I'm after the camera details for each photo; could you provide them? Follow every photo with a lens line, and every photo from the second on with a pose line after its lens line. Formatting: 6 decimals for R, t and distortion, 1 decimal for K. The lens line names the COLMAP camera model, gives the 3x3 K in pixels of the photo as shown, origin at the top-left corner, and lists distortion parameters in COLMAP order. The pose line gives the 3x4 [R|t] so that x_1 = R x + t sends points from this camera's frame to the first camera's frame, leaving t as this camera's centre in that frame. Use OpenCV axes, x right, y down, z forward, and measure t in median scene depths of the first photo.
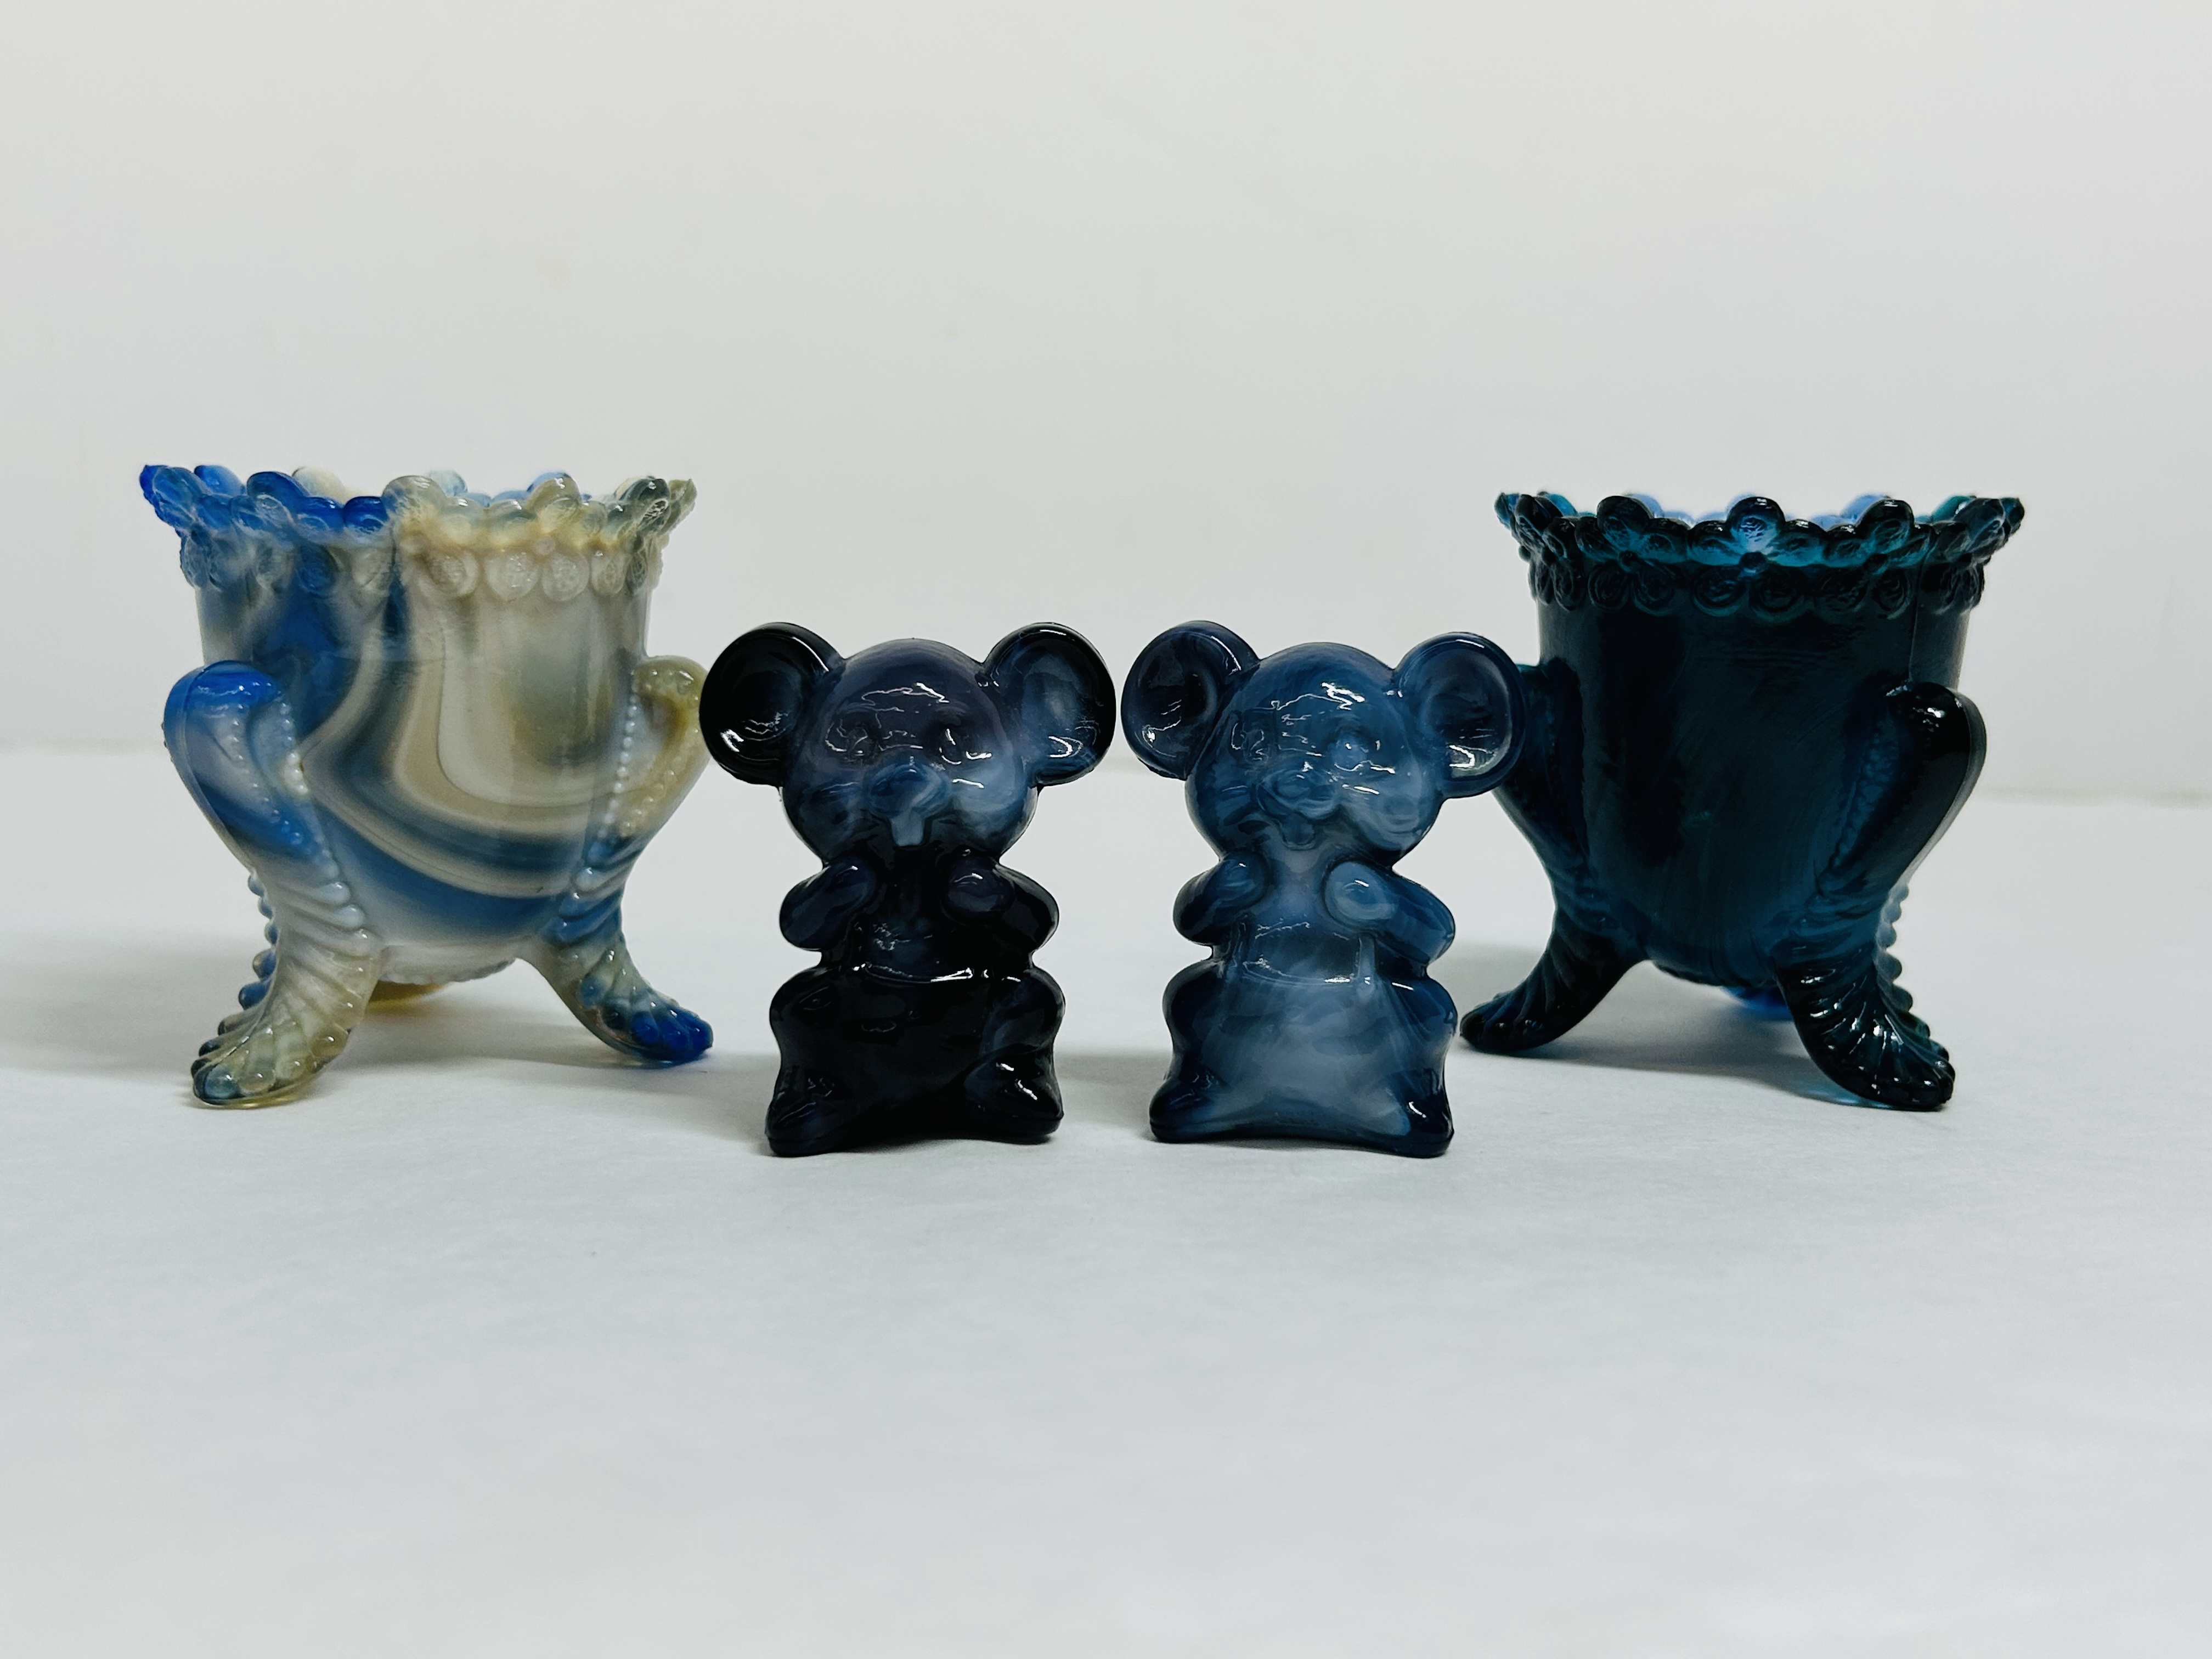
lens RADIAL K [[2395.2, 0, 1084.6], [0, 2395.2, 828.7], [0, 0, 1]] dist [0.120087, -0.006291]
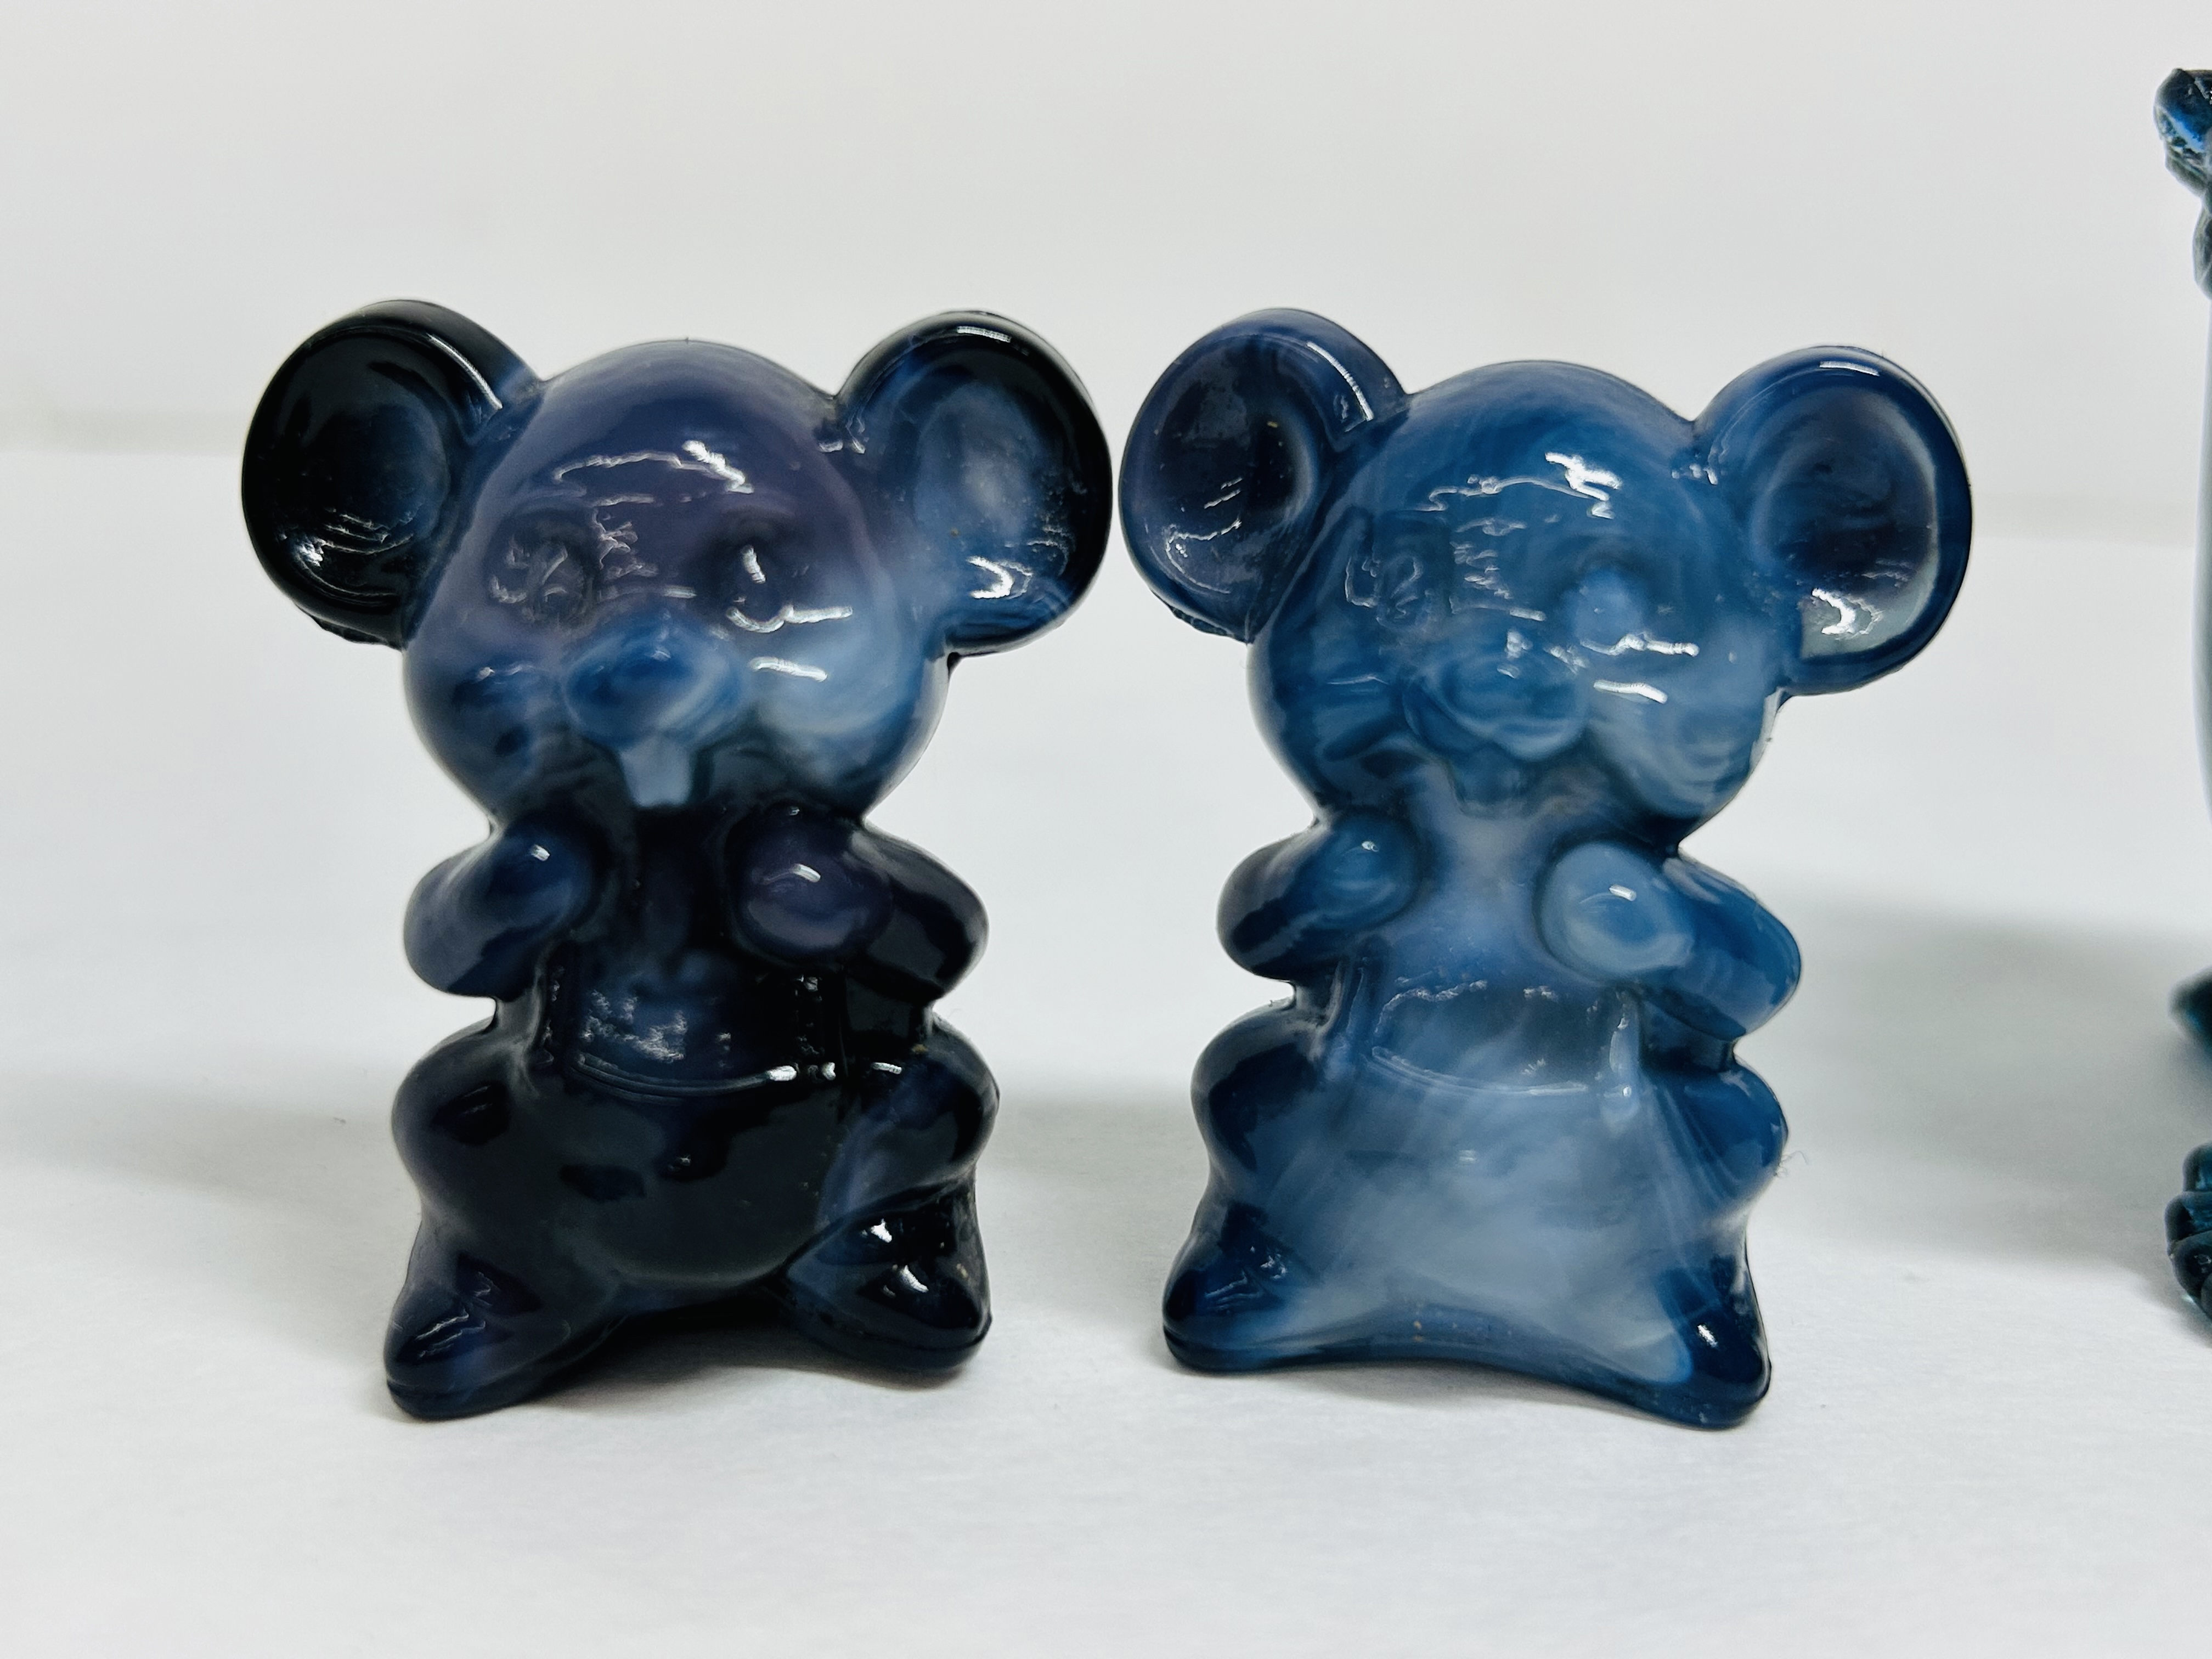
lens RADIAL K [[2395.2, 0, 1084.6], [0, 2395.2, 828.7], [0, 0, 1]] dist [0.120087, -0.006291]
pose [[0.999875, 0.014428, 0.006397, 0.005842], [-0.015248, 0.987714, 0.155526, -0.059679], [-0.004074, -0.155604, 0.987811, 0.514227]]
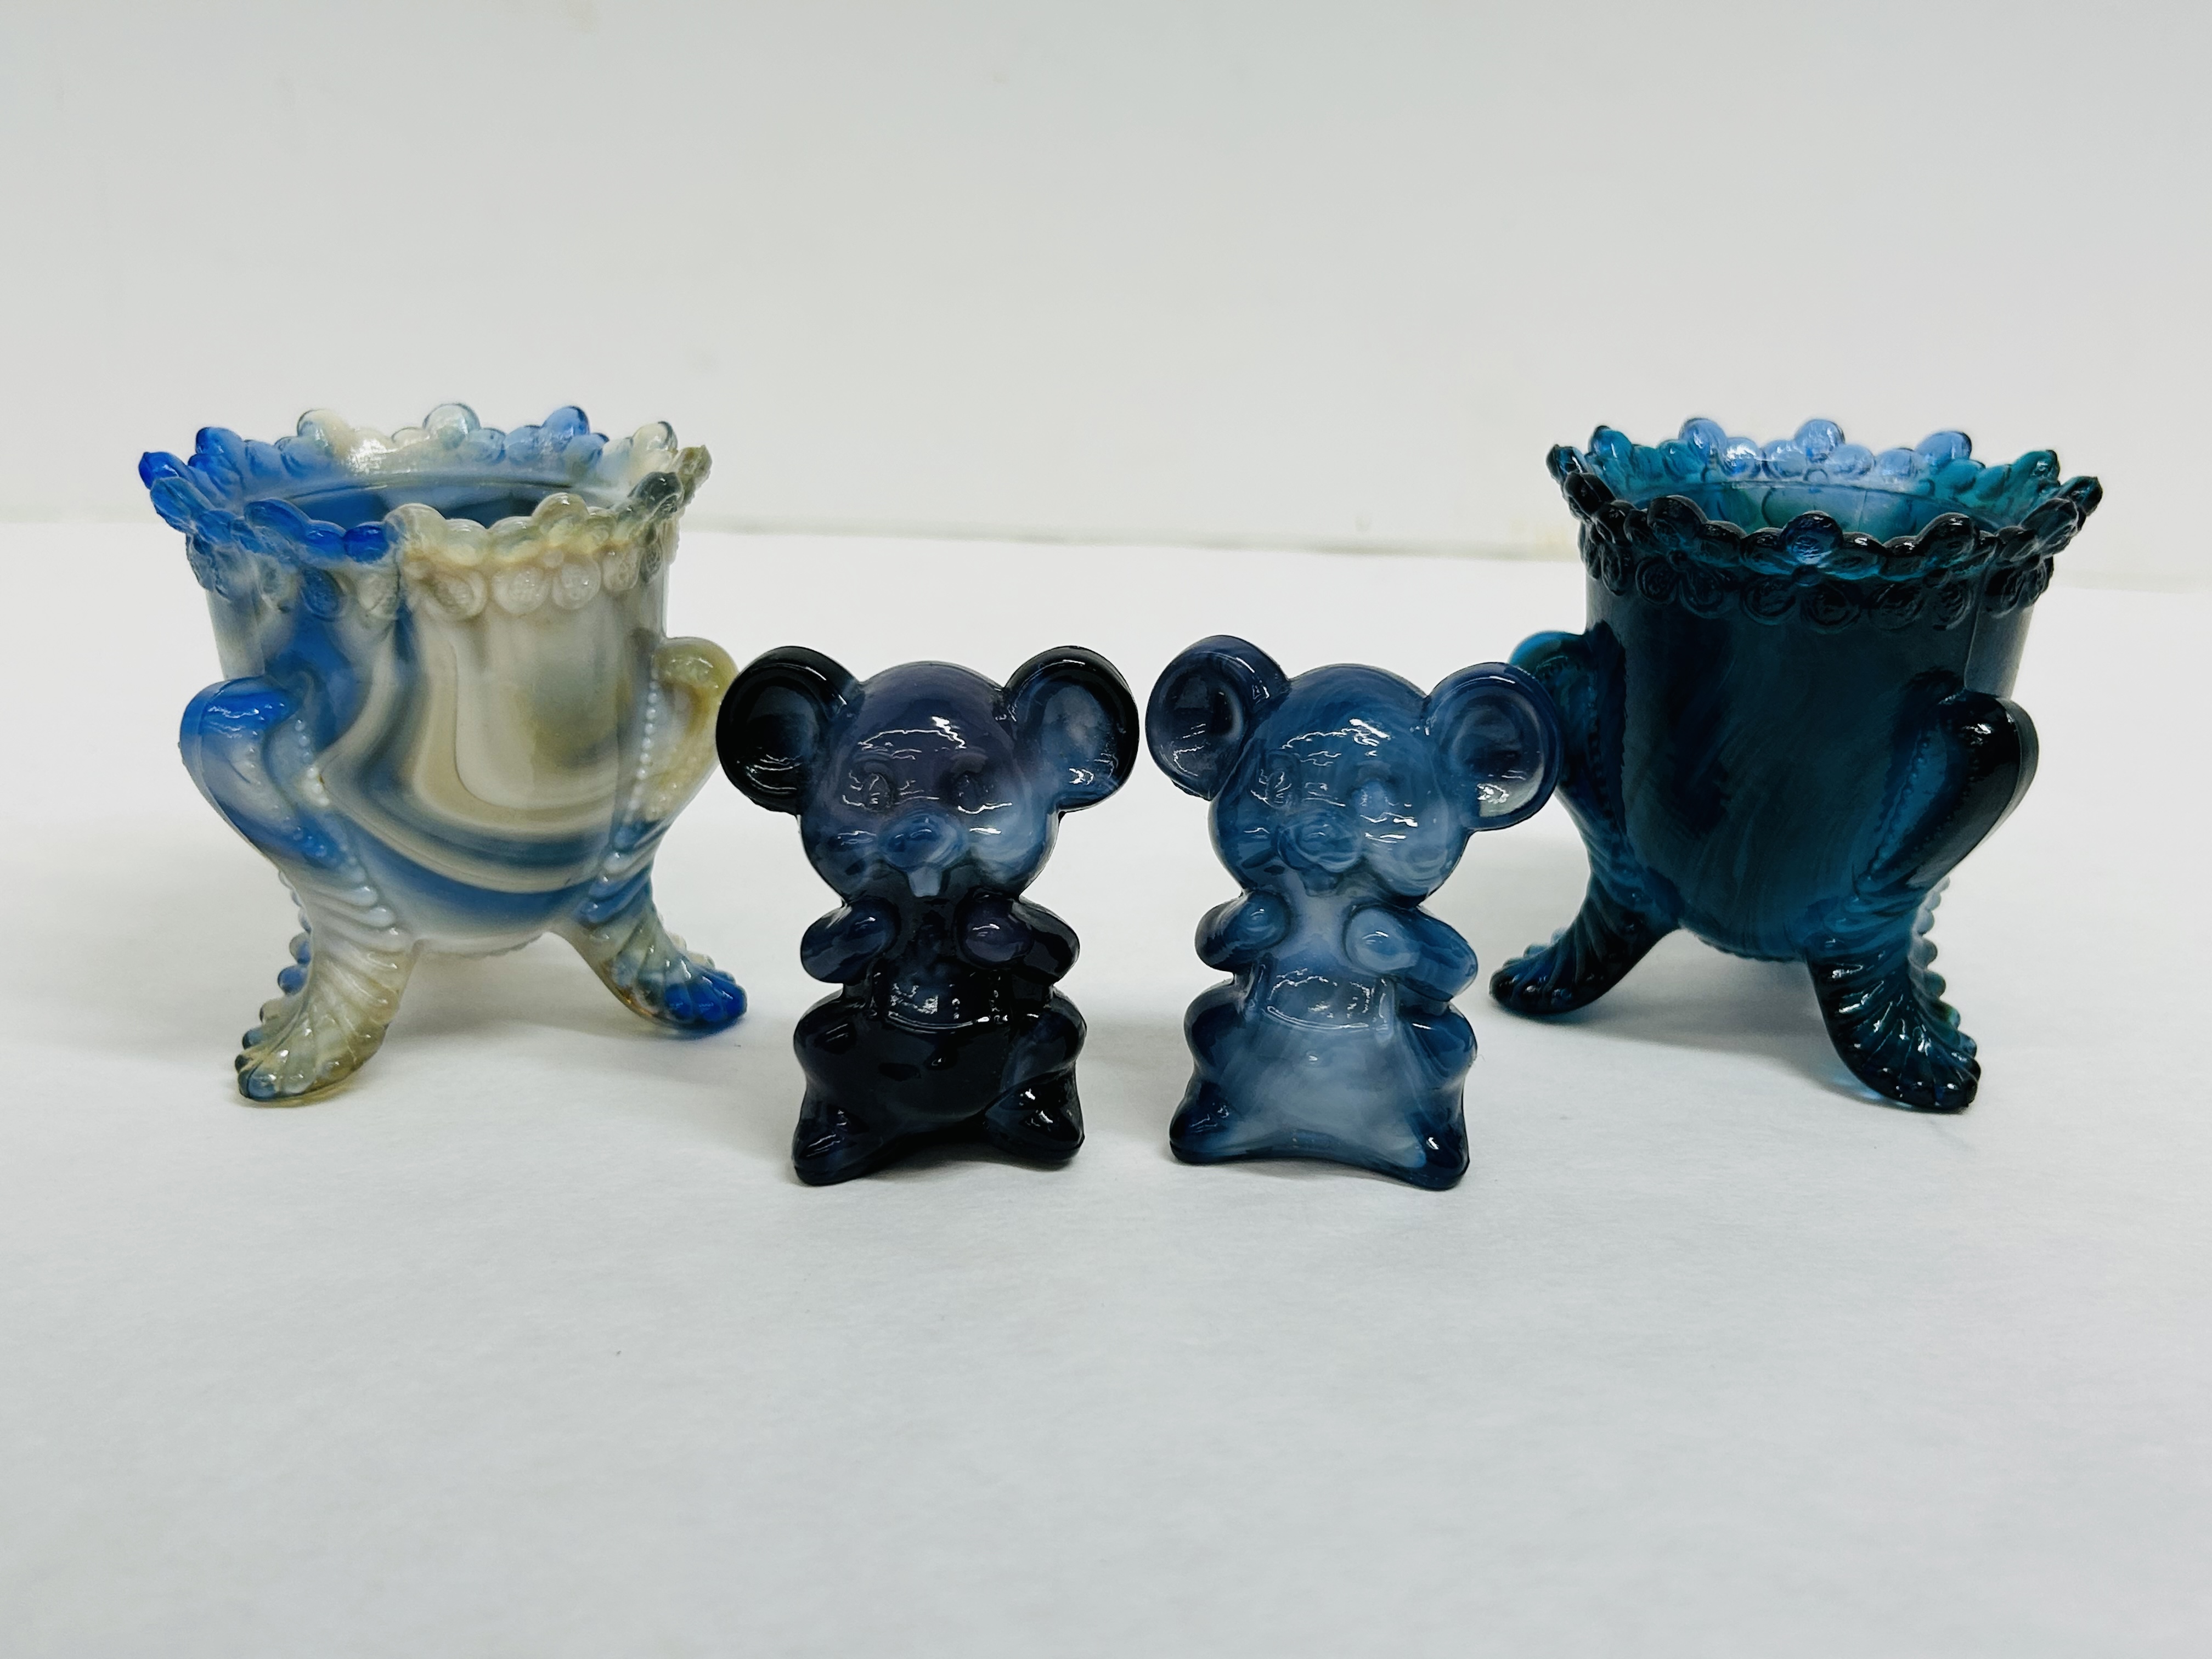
lens RADIAL K [[2403.3, 0, 1106.0], [0, 2403.3, 829.5], [0, 0, 1]] dist [0.120353, -0.018470]
pose [[0.999522, 0.007819, -0.029921, 0.029533], [-0.001344, 0.977581, 0.210553, -0.220618], [0.030897, -0.210412, 0.977124, 0.031220]]
